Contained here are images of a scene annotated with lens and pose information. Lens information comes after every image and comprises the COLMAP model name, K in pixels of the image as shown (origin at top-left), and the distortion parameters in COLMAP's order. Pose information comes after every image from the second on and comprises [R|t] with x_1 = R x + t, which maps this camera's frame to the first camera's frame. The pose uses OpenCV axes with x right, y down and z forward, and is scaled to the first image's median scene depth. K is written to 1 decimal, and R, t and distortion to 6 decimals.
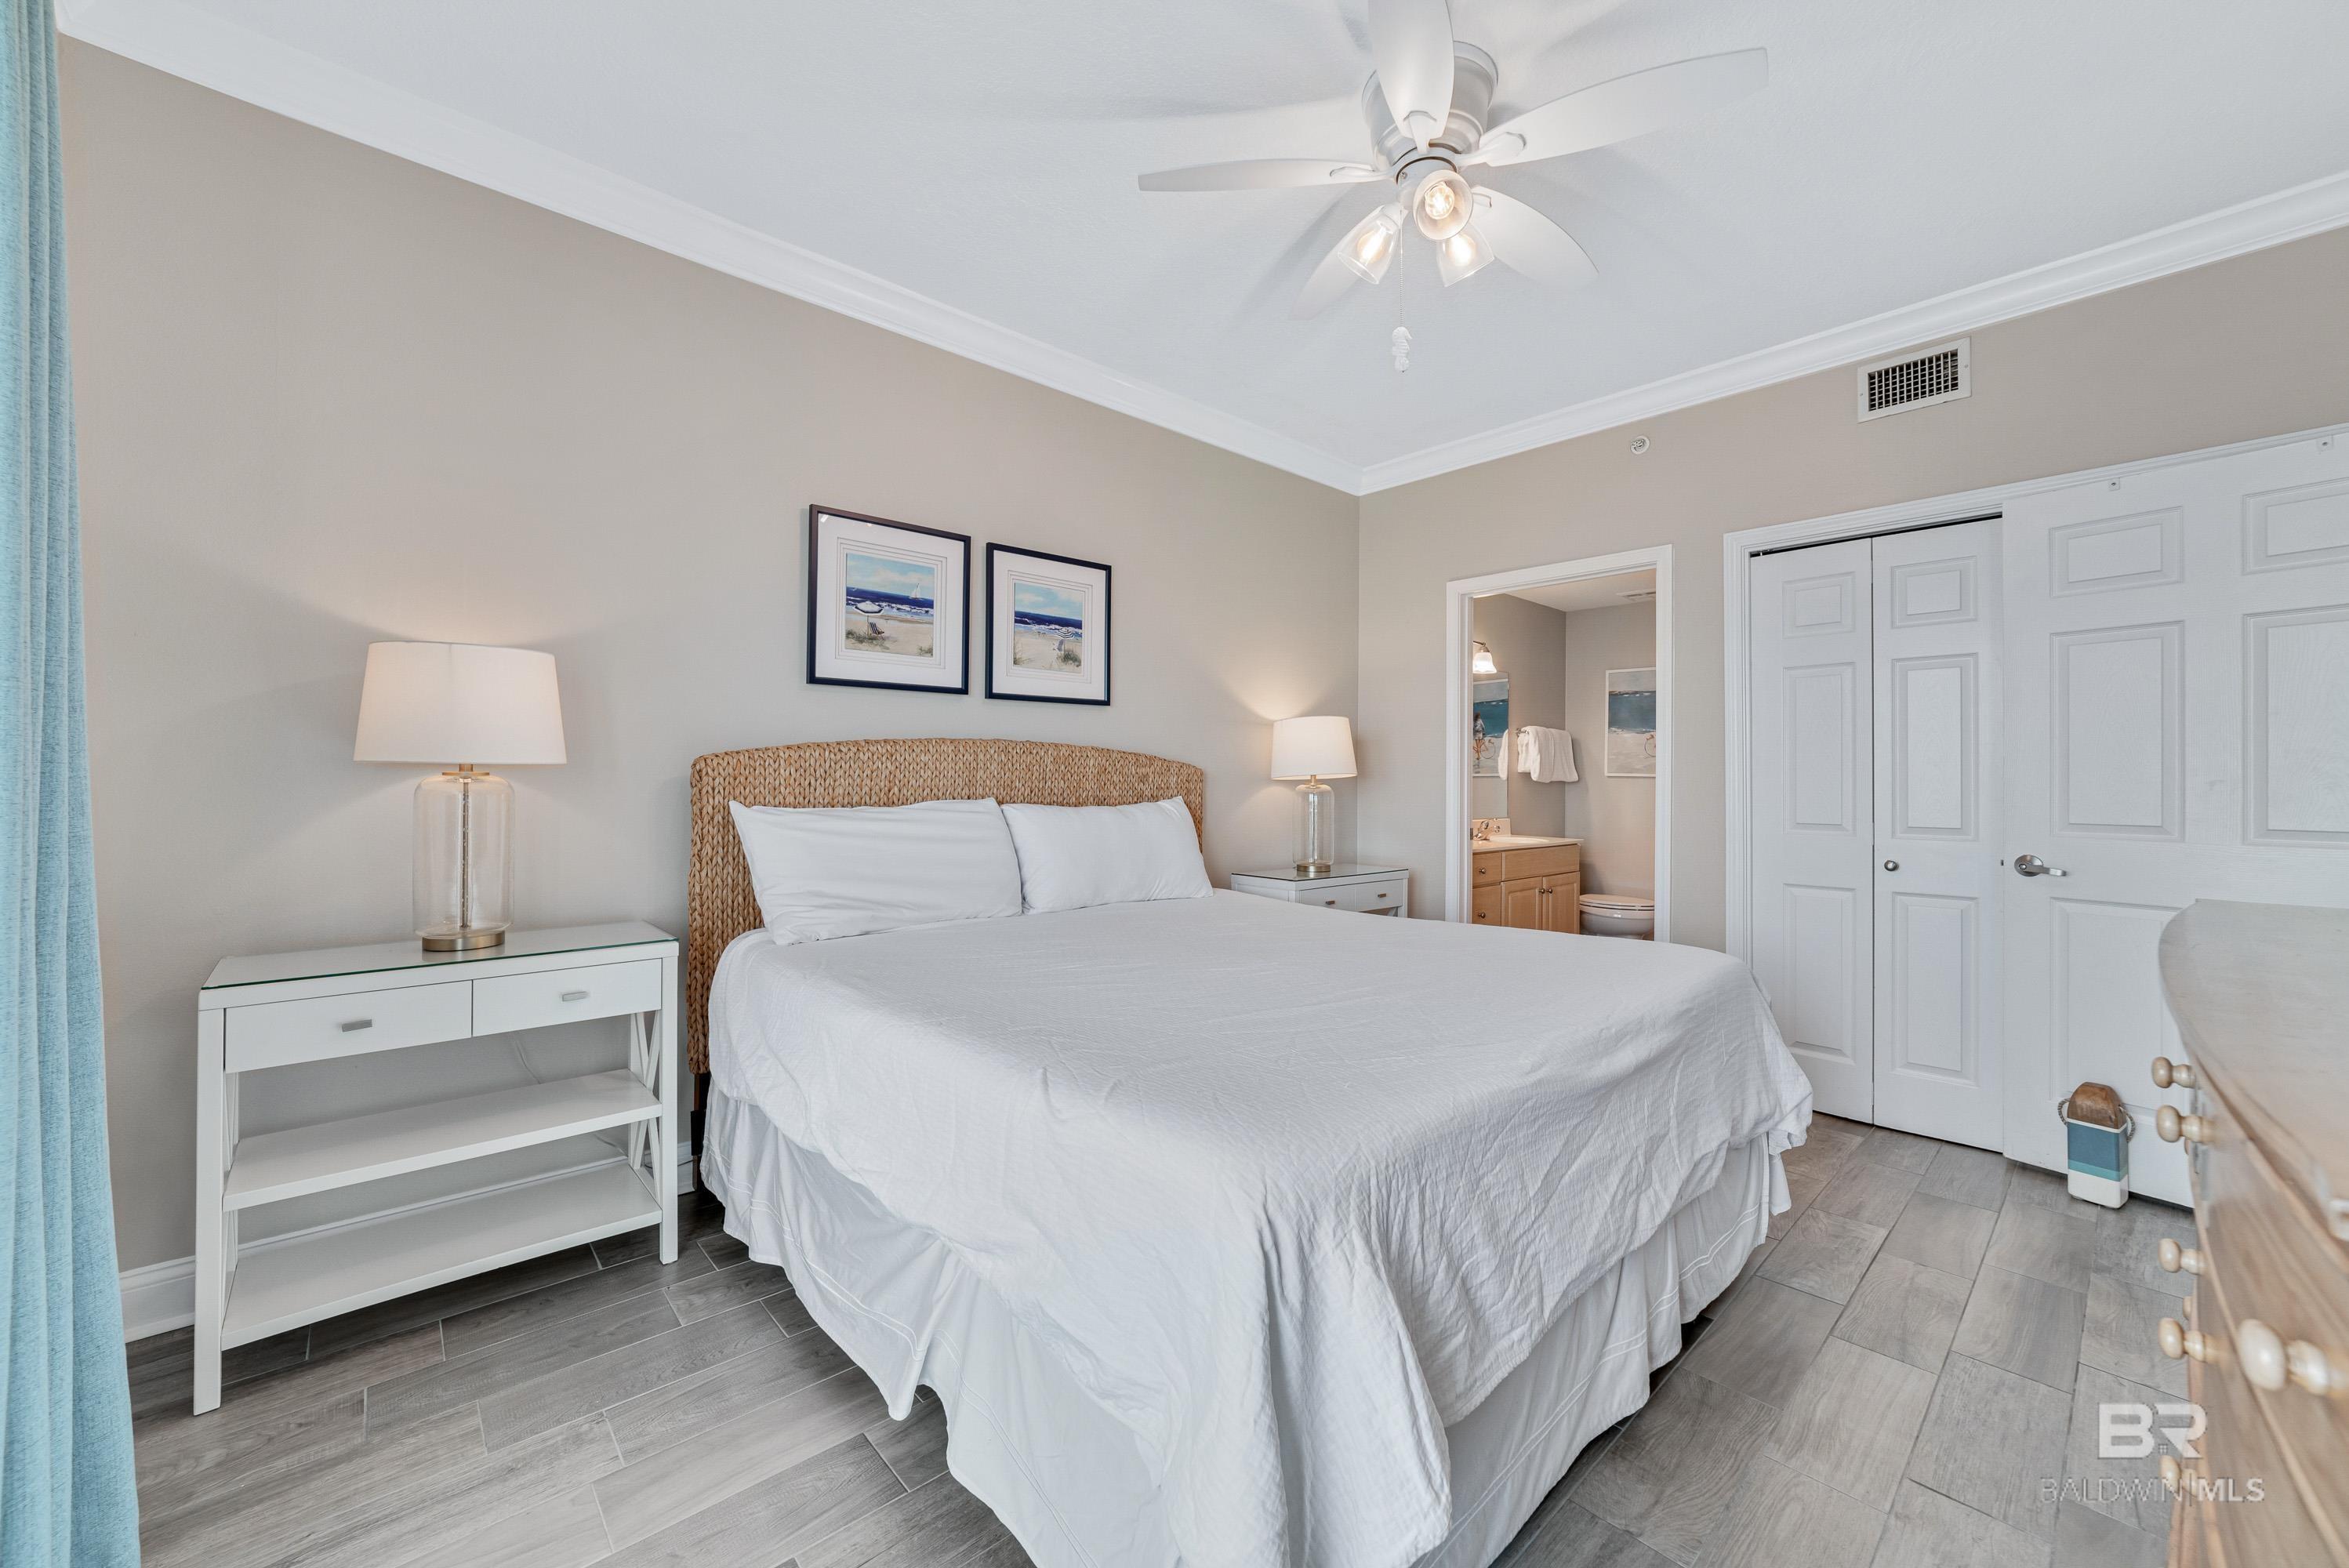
lens RADIAL K [[902.4, 0, 1173.5], [0, 902.4, 776.0], [0, 0, 1]] dist [-0.022271, 0.008729]
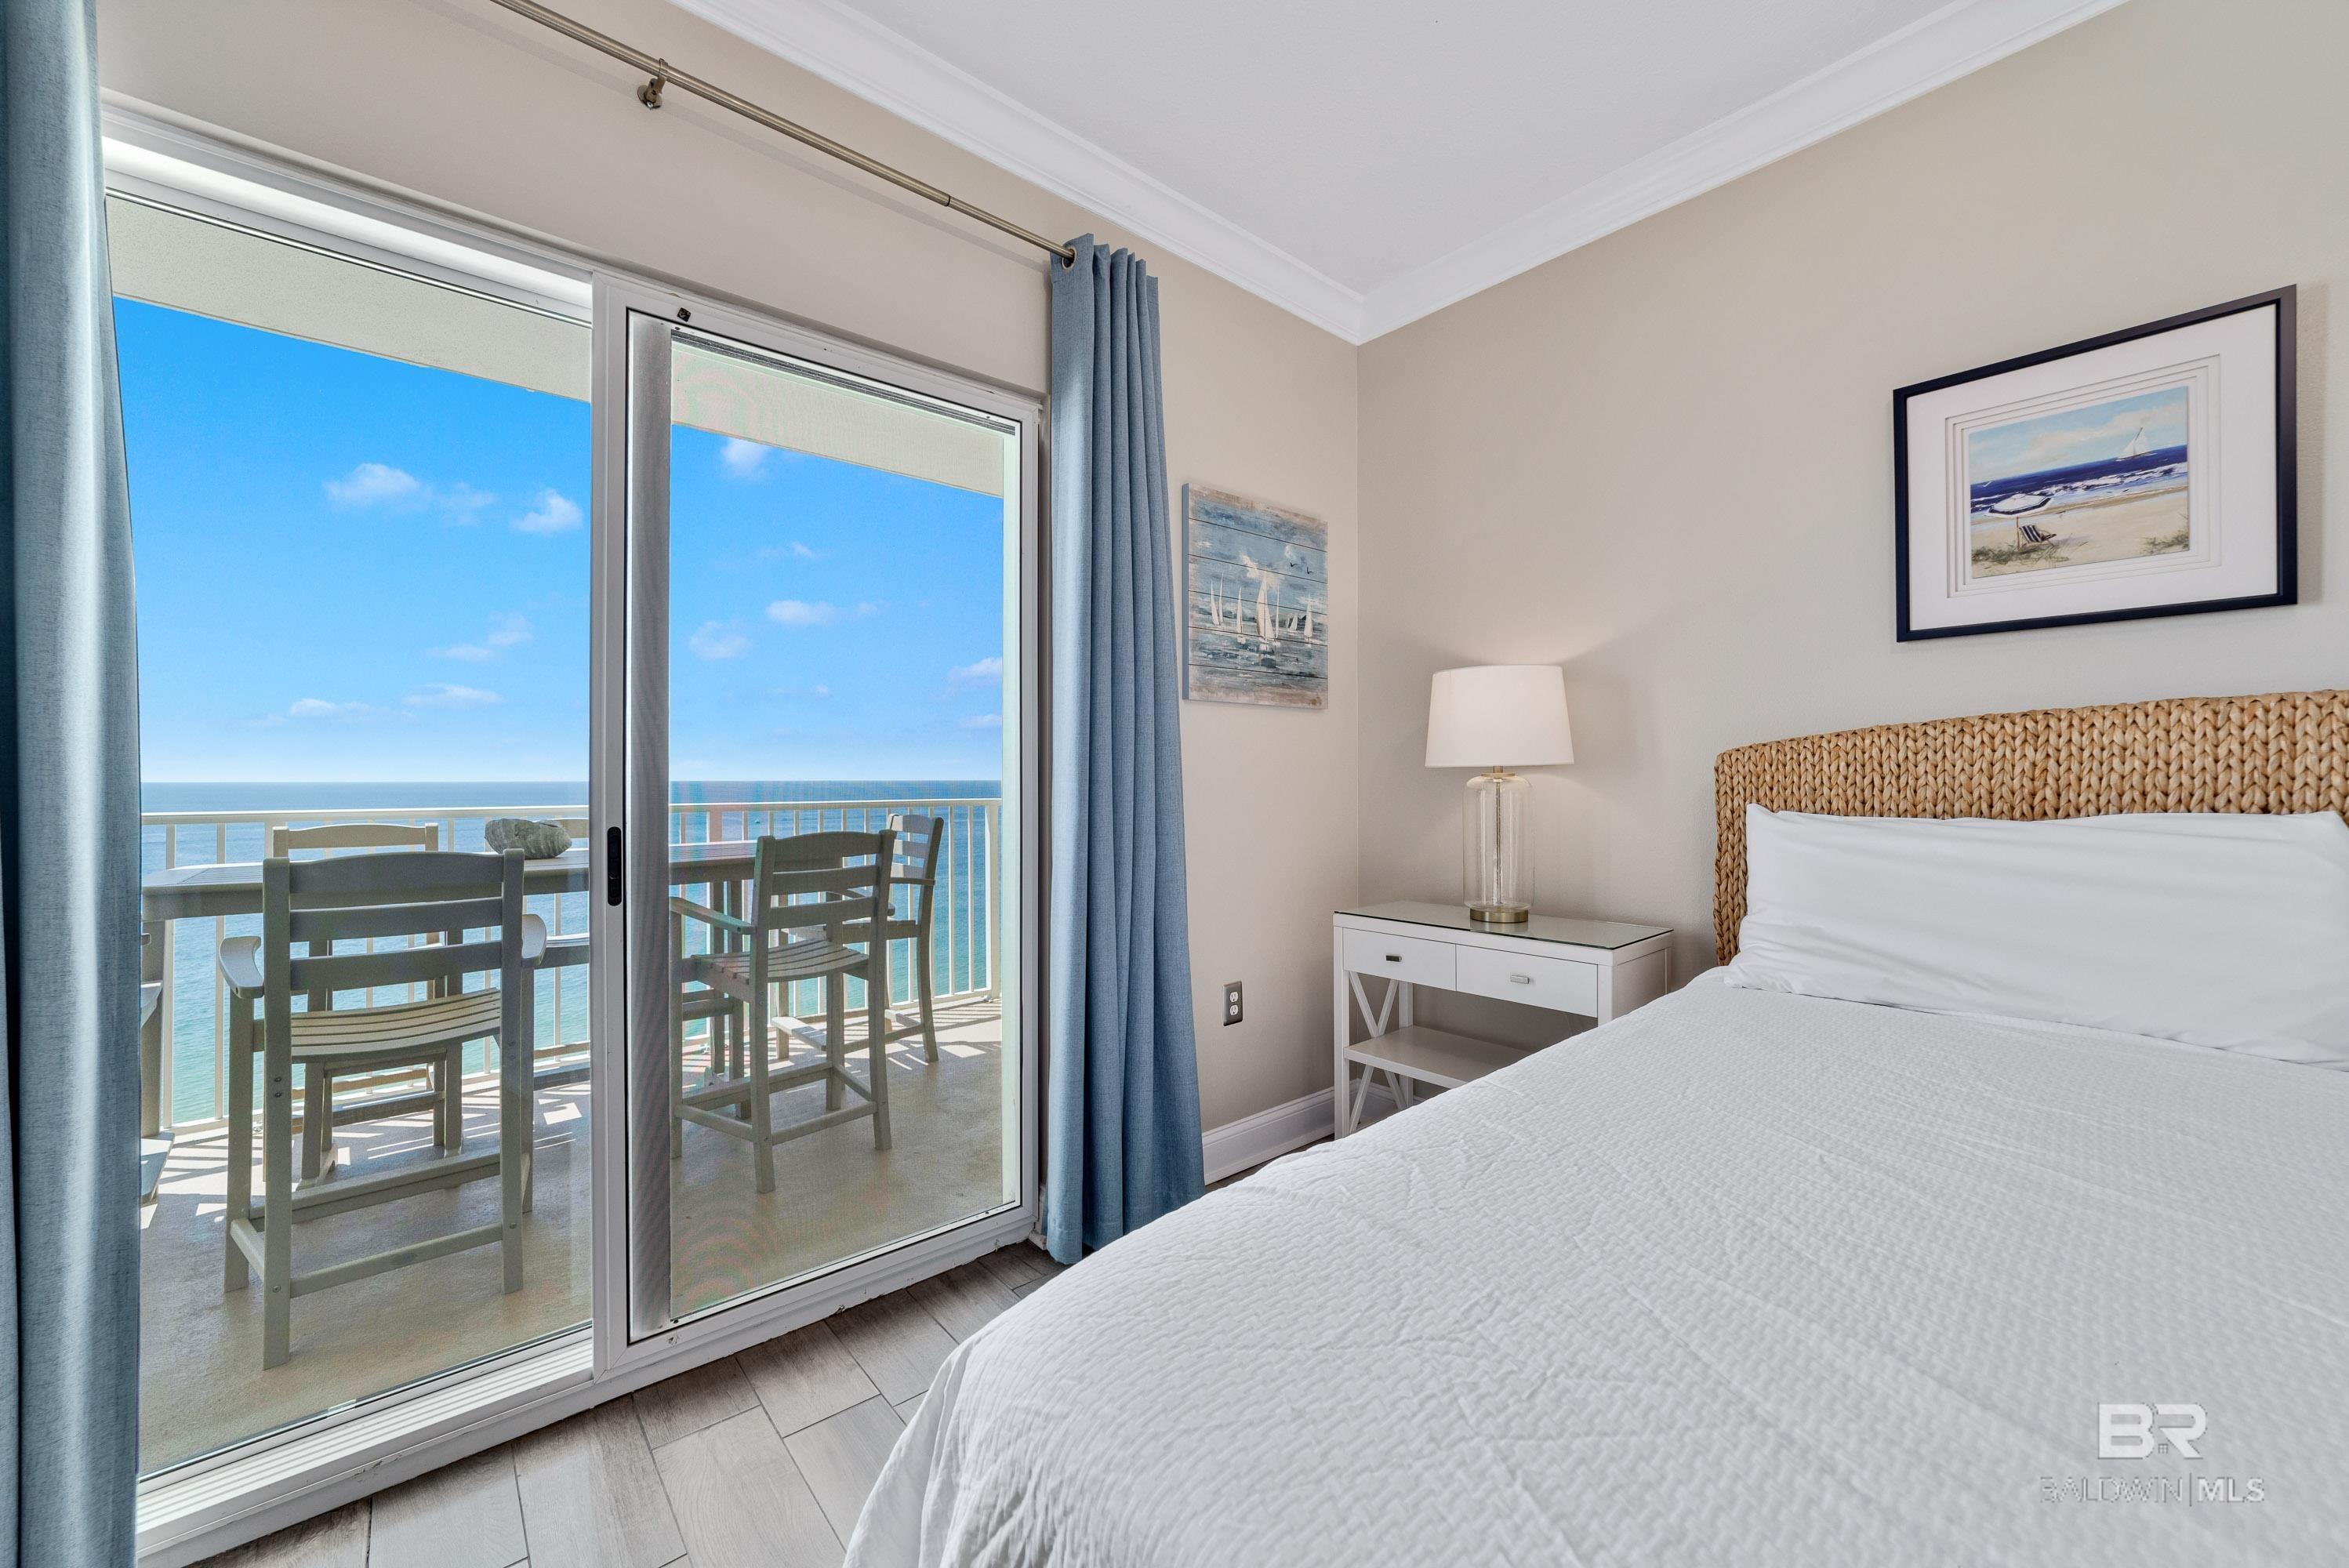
lens RADIAL K [[902.4, 0, 1173.5], [0, 902.4, 776.0], [0, 0, 1]] dist [-0.022271, 0.008729]
pose [[-0.012103, -0.012382, -0.999850, 0.275969], [0.004621, 0.999912, -0.012439, 0.008298], [0.999916, -0.004771, -0.012045, 0.392977]]
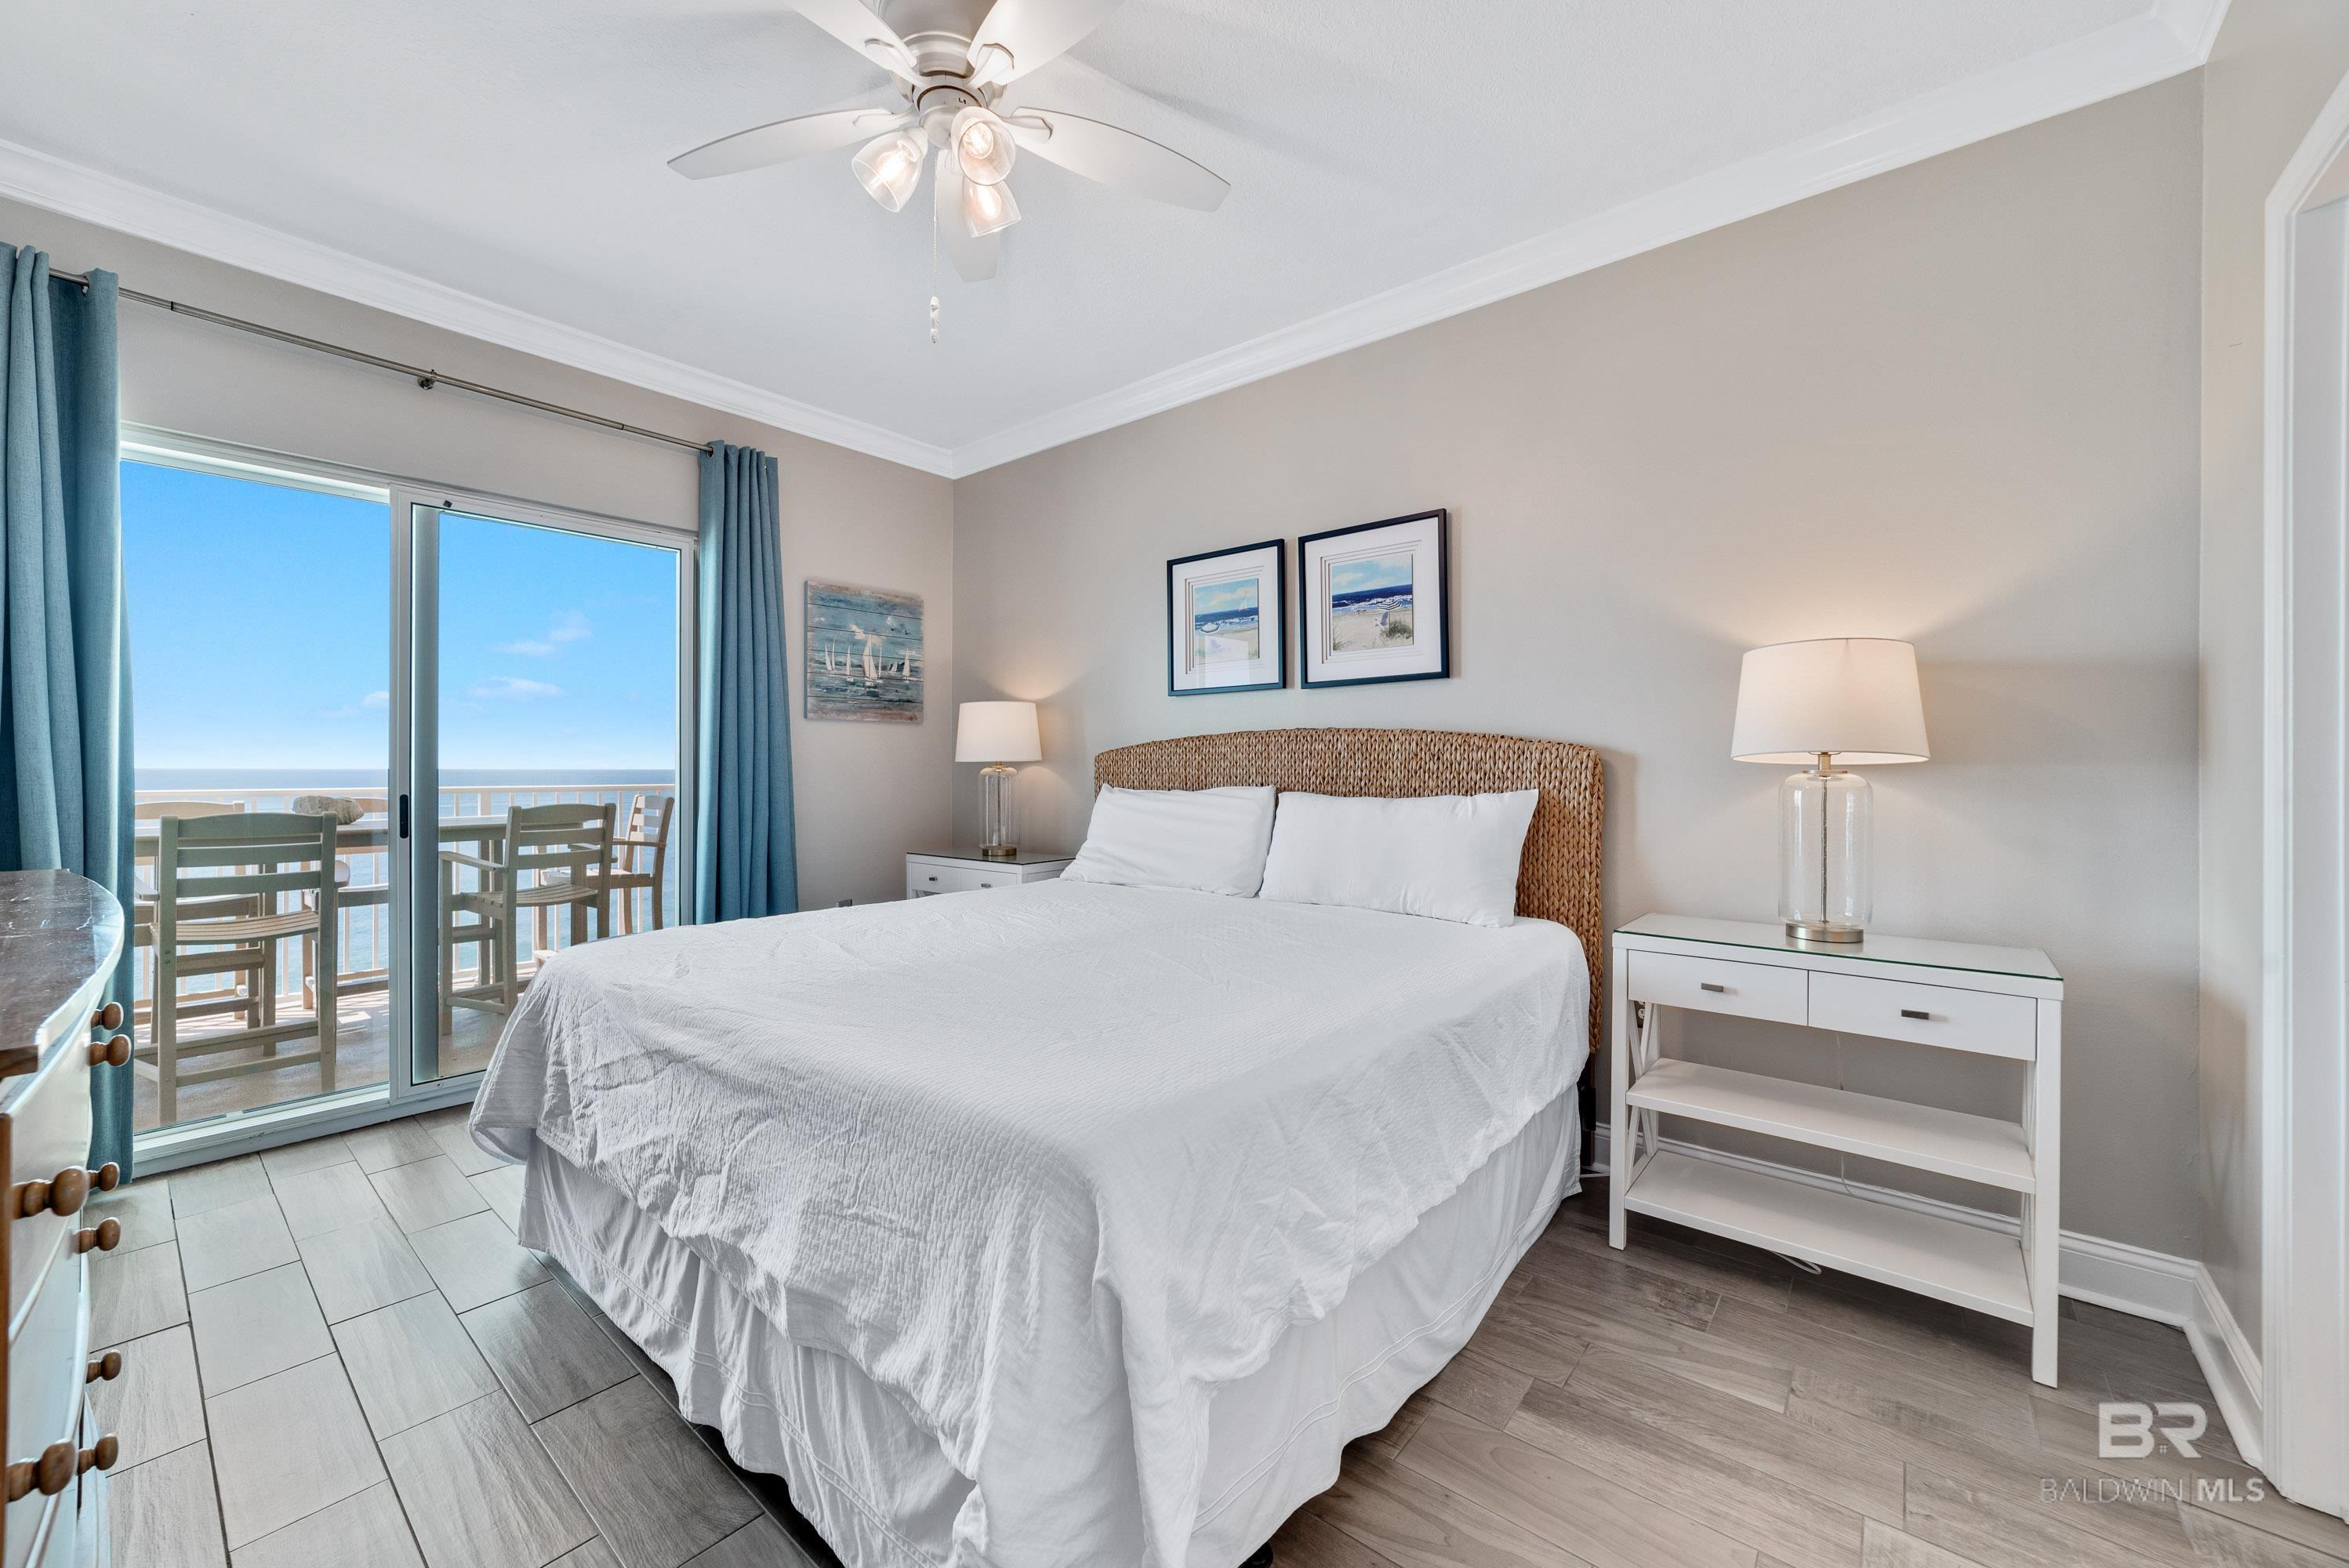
lens RADIAL K [[902.4, 0, 1173.5], [0, 902.4, 776.0], [0, 0, 1]] dist [-0.022271, 0.008729]
pose [[0.151113, -0.002184, -0.988514, 0.820157], [0.002973, 0.999994, -0.001755, 0.015298], [0.988512, -0.002674, 0.151118, 0.727018]]
